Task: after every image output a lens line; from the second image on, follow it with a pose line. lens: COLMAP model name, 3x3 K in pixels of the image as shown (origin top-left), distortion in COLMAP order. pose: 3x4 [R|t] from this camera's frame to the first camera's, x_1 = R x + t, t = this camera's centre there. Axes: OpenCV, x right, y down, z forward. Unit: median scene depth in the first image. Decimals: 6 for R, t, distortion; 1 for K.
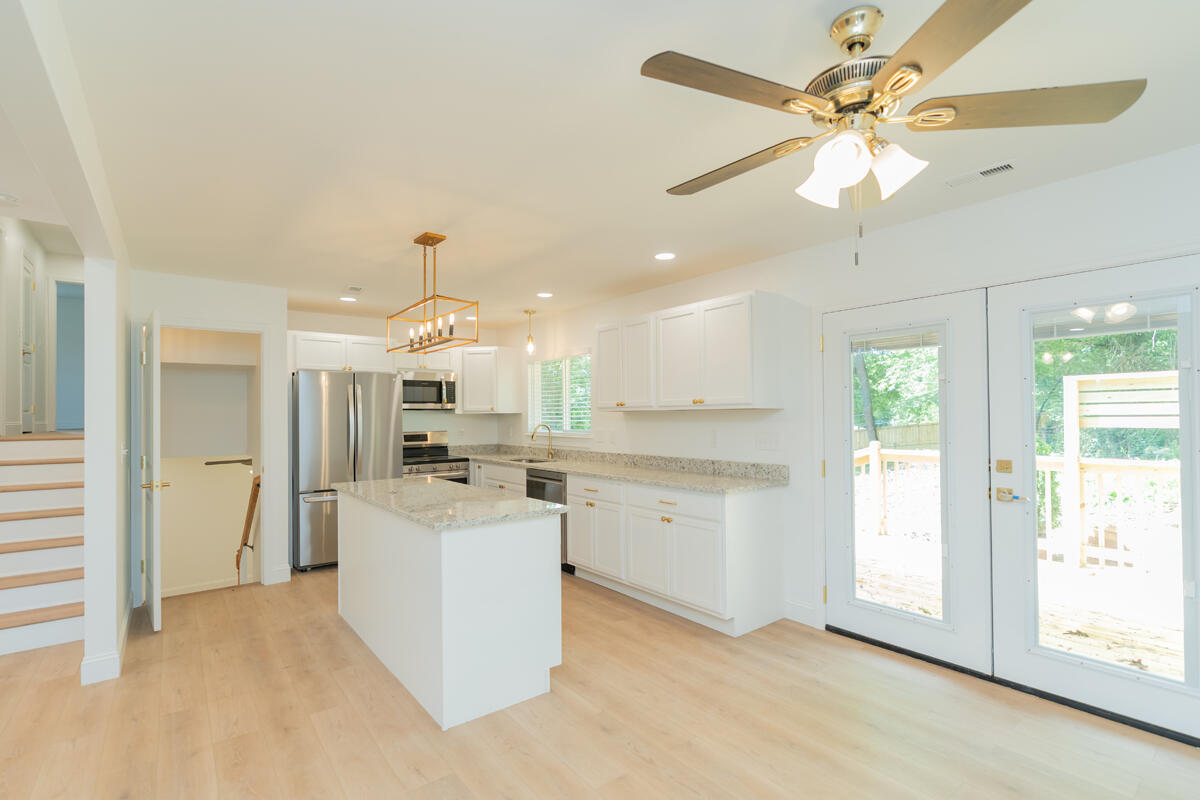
lens RADIAL K [[544.0, 0, 598.7], [0, 544.0, 409.0], [0, 0, 1]] dist [-0.000494, -0.000063]
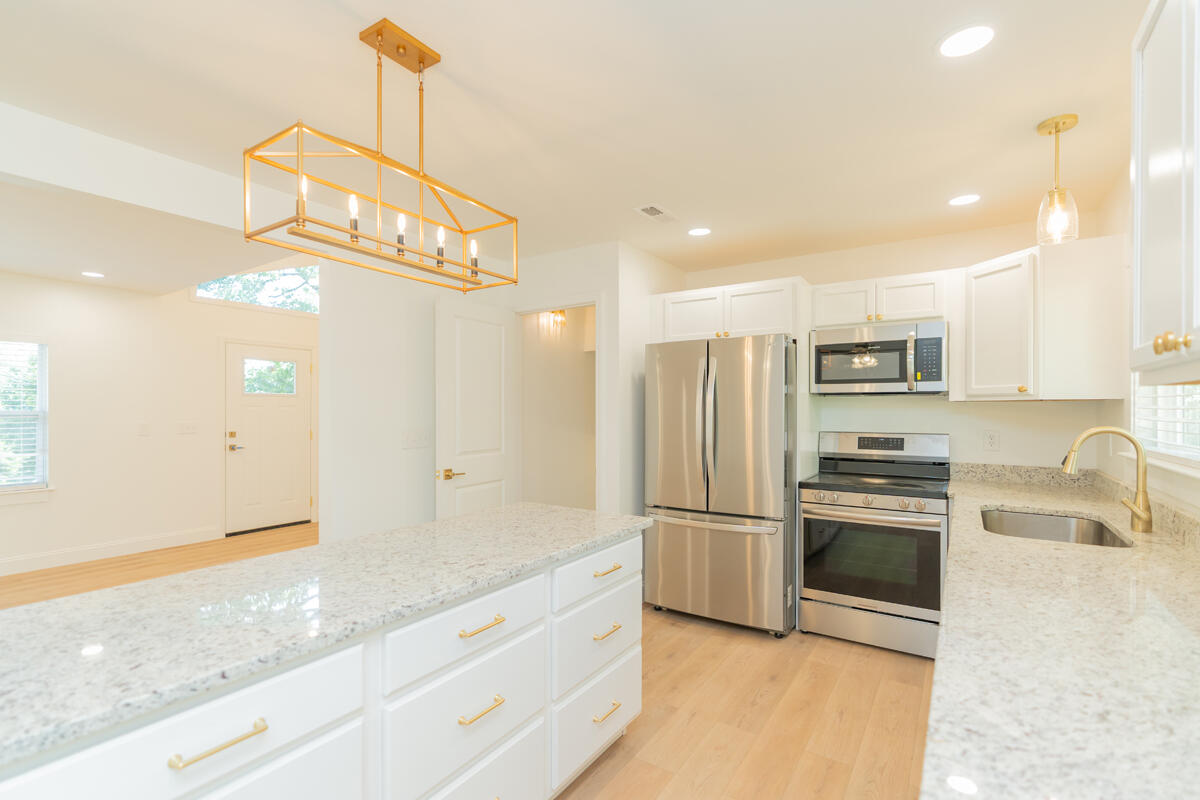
lens RADIAL K [[544.1, 0, 604.8], [0, 544.1, 409.9], [0, 0, 1]] dist [0.000599, 0.000866]
pose [[0.320576, 0.006605, -0.947200, 0.173295], [0.006009, 0.999941, 0.009006, 0.016257], [0.947204, -0.008579, 0.320517, 0.812475]]
